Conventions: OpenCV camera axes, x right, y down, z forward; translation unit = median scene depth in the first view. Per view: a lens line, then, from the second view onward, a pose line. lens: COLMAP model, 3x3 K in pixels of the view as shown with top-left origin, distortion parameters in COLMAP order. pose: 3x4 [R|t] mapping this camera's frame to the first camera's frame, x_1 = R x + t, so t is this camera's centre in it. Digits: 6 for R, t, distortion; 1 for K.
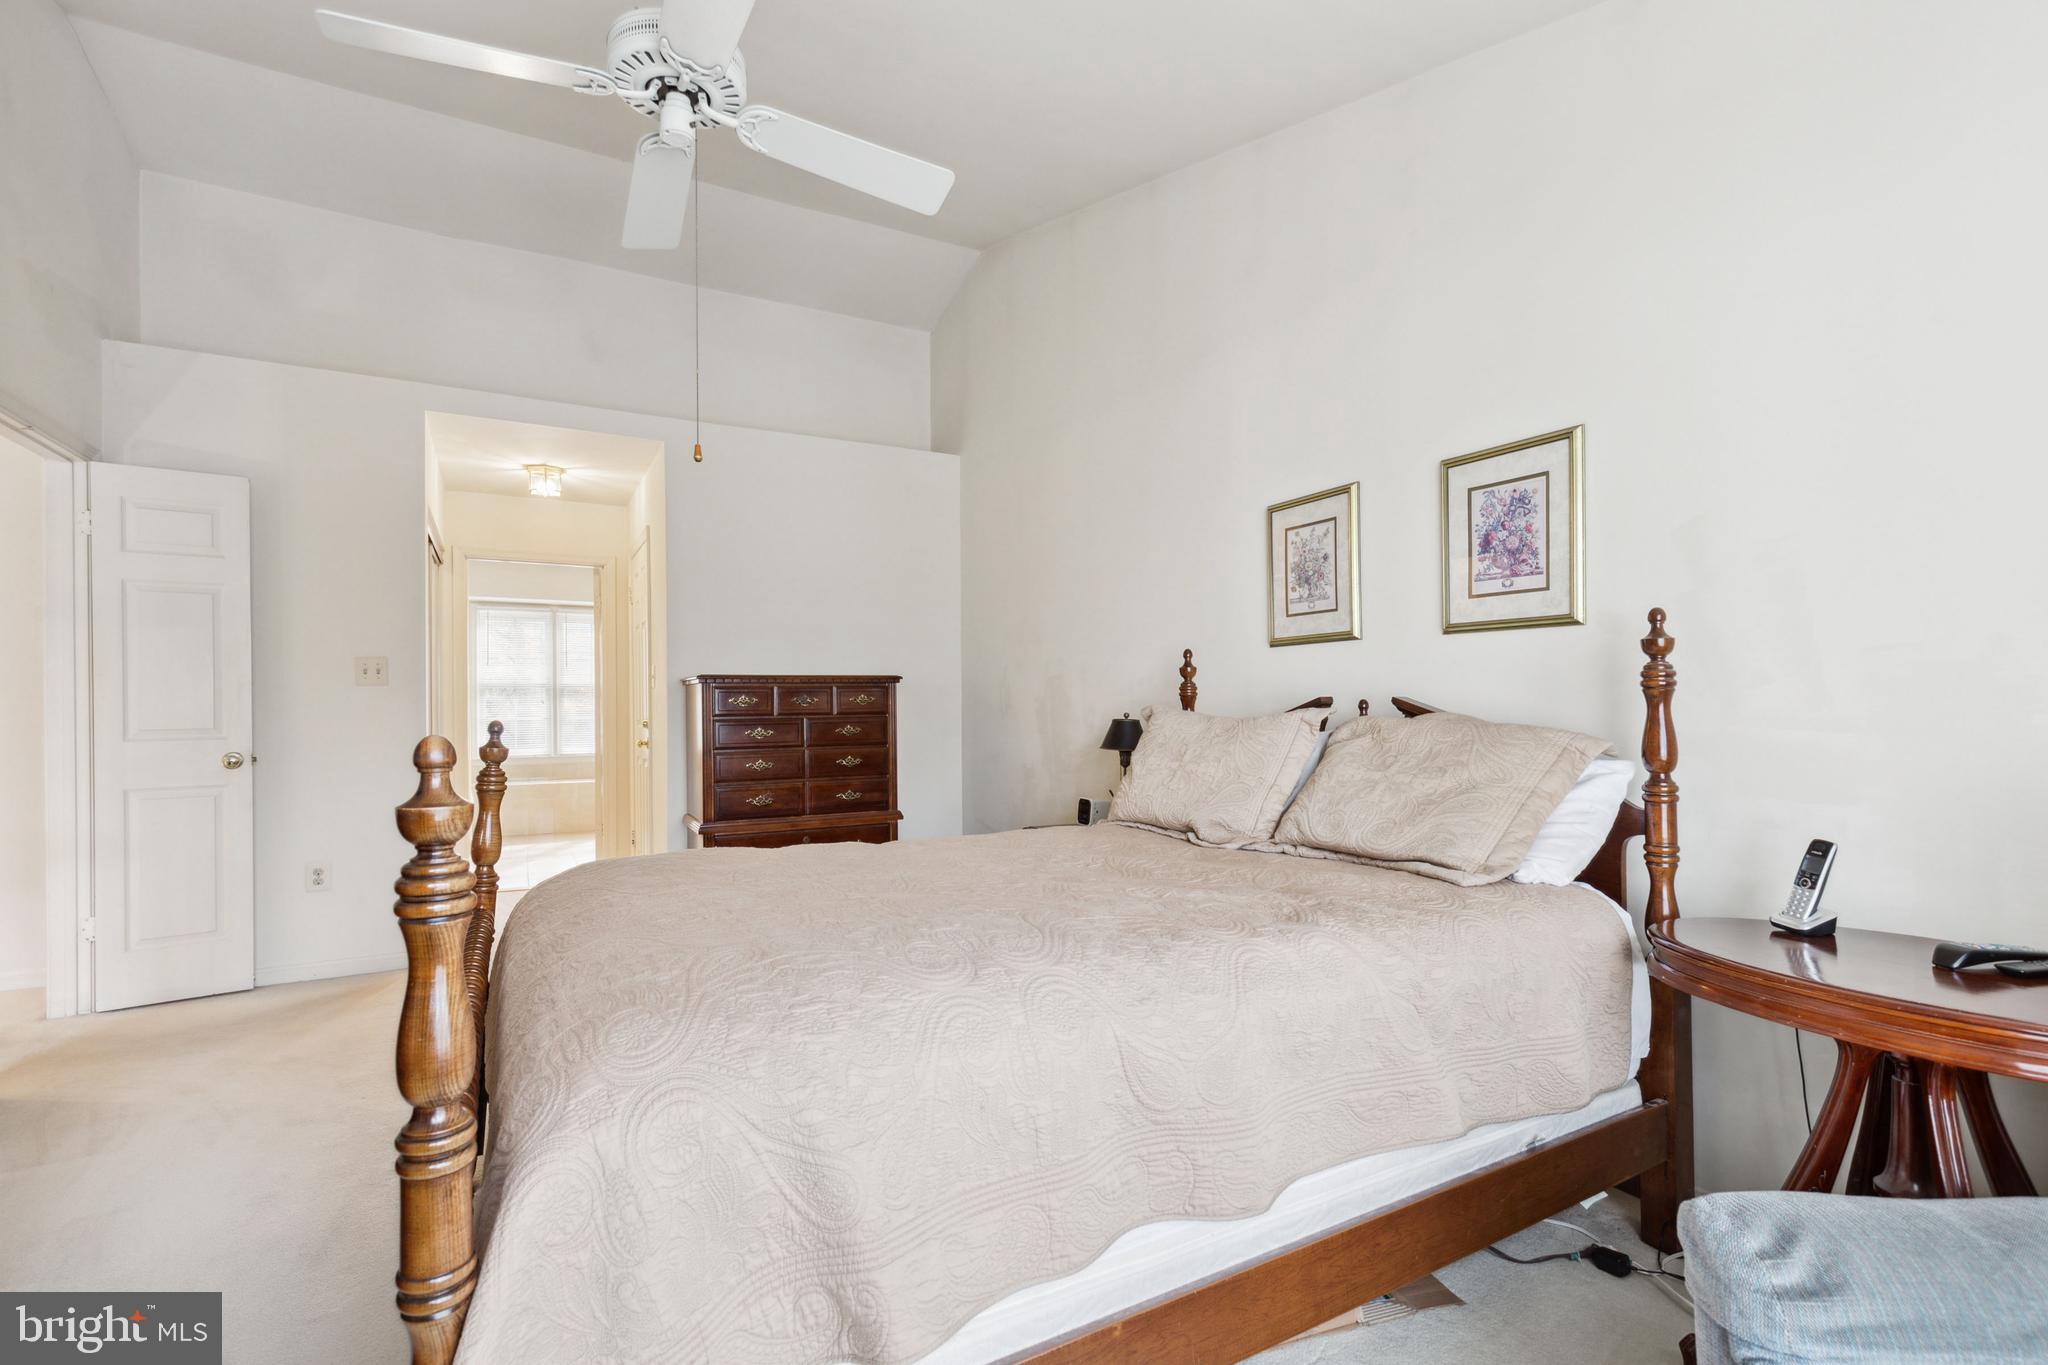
lens RADIAL K [[942.9, 0, 1024.1], [0, 942.9, 687.7], [0, 0, 1]] dist [0.014328, 0.000141]
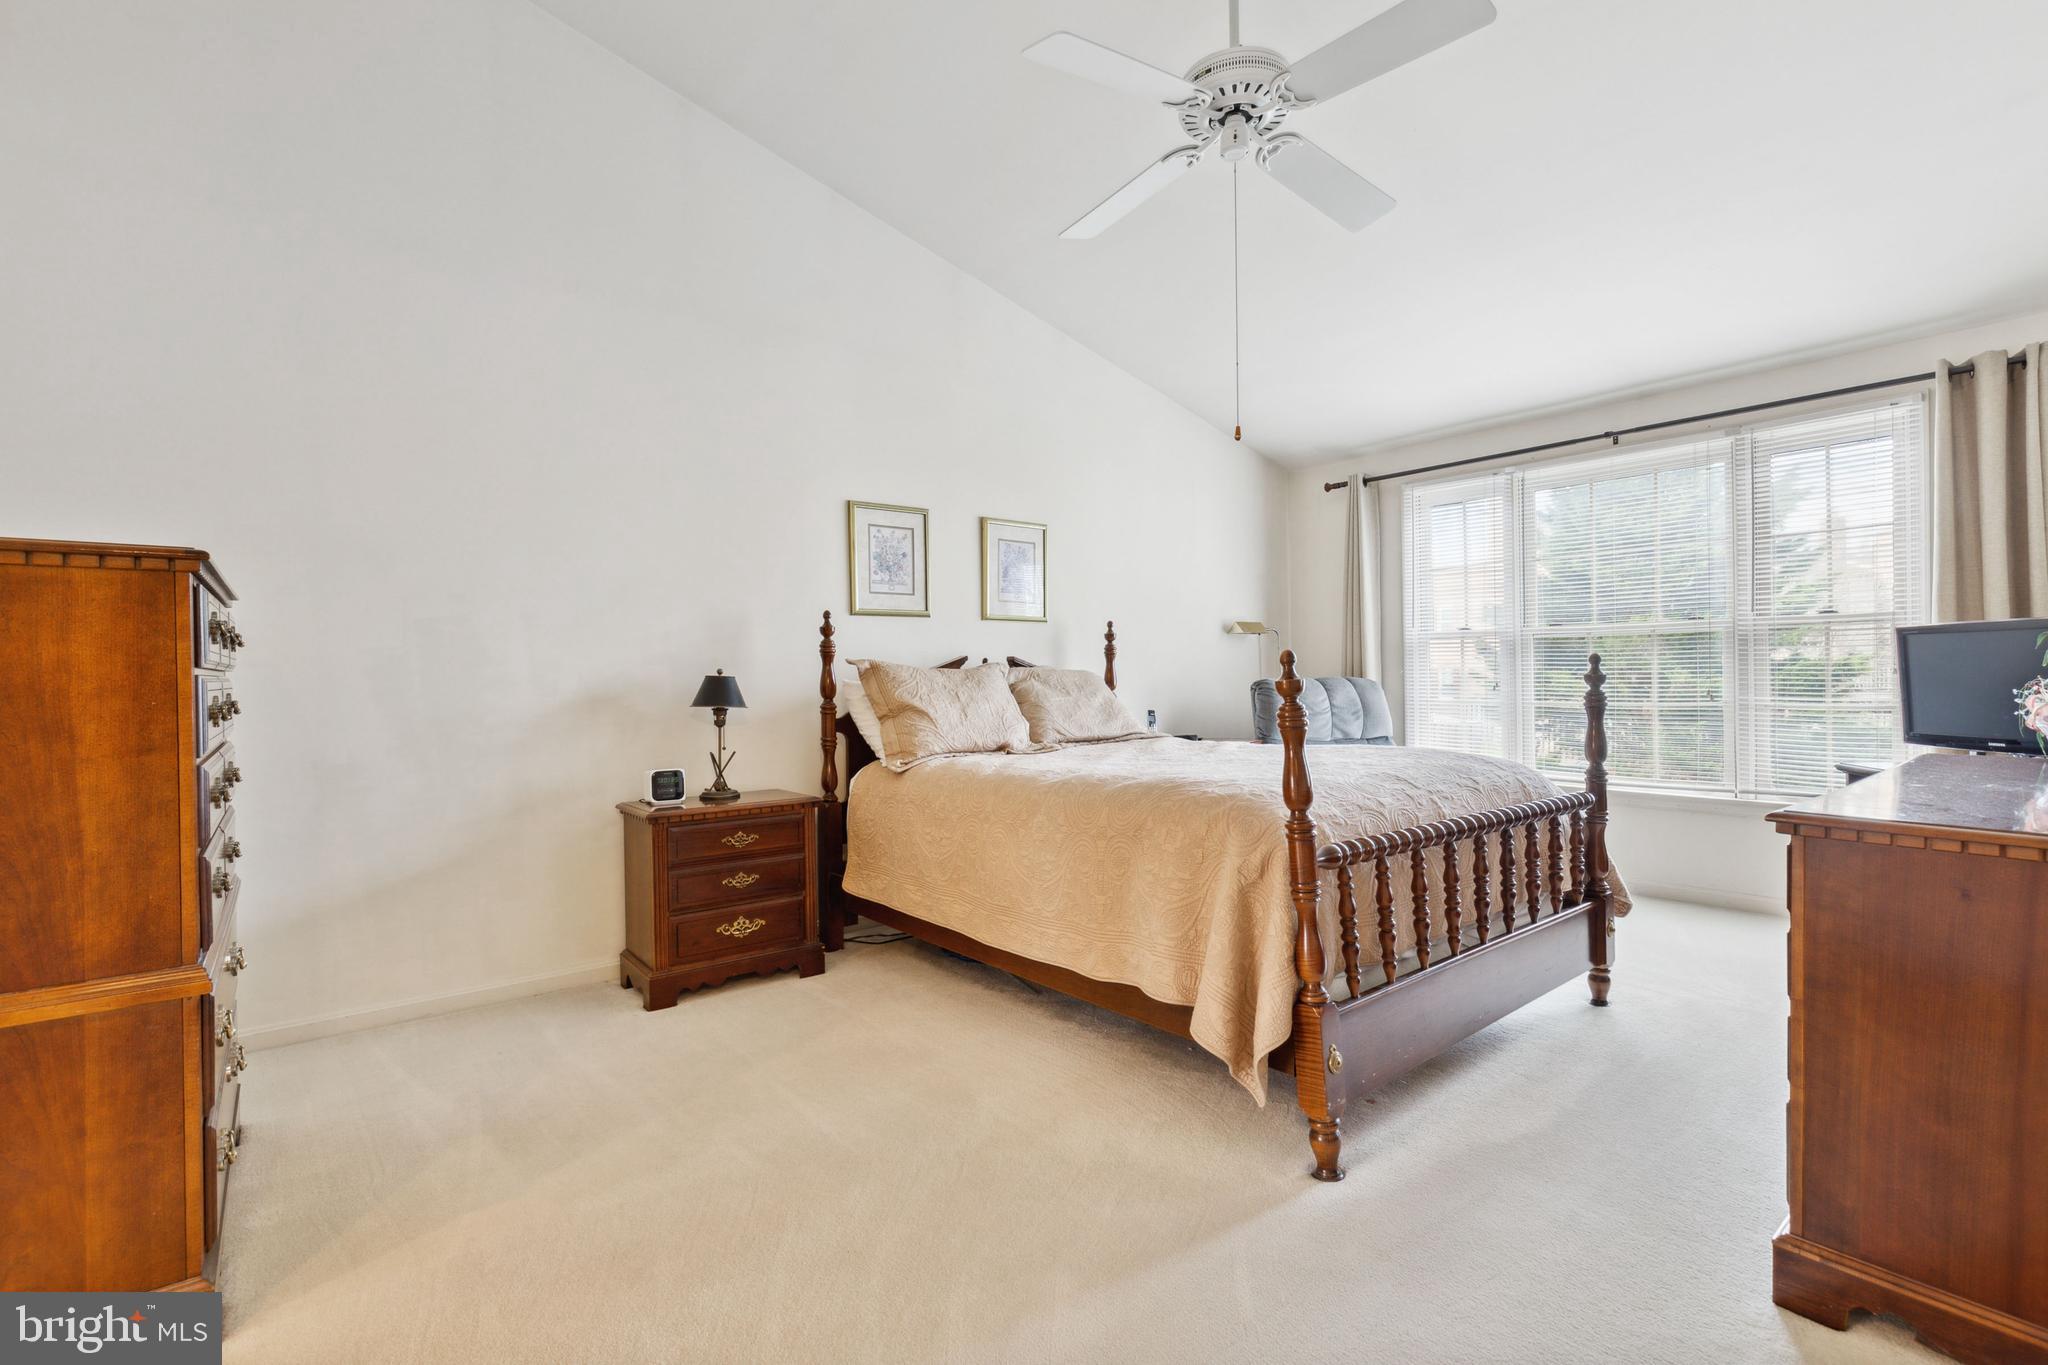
lens RADIAL K [[942.9, 0, 1025.0], [0, 942.9, 681.6], [0, 0, 1]] dist [0.014328, 0.000141]
pose [[-0.161372, -0.002479, 0.986890, -1.051116], [-0.008127, 0.999966, 0.001183, 0.043652], [-0.986860, -0.007830, -0.161387, 1.020454]]
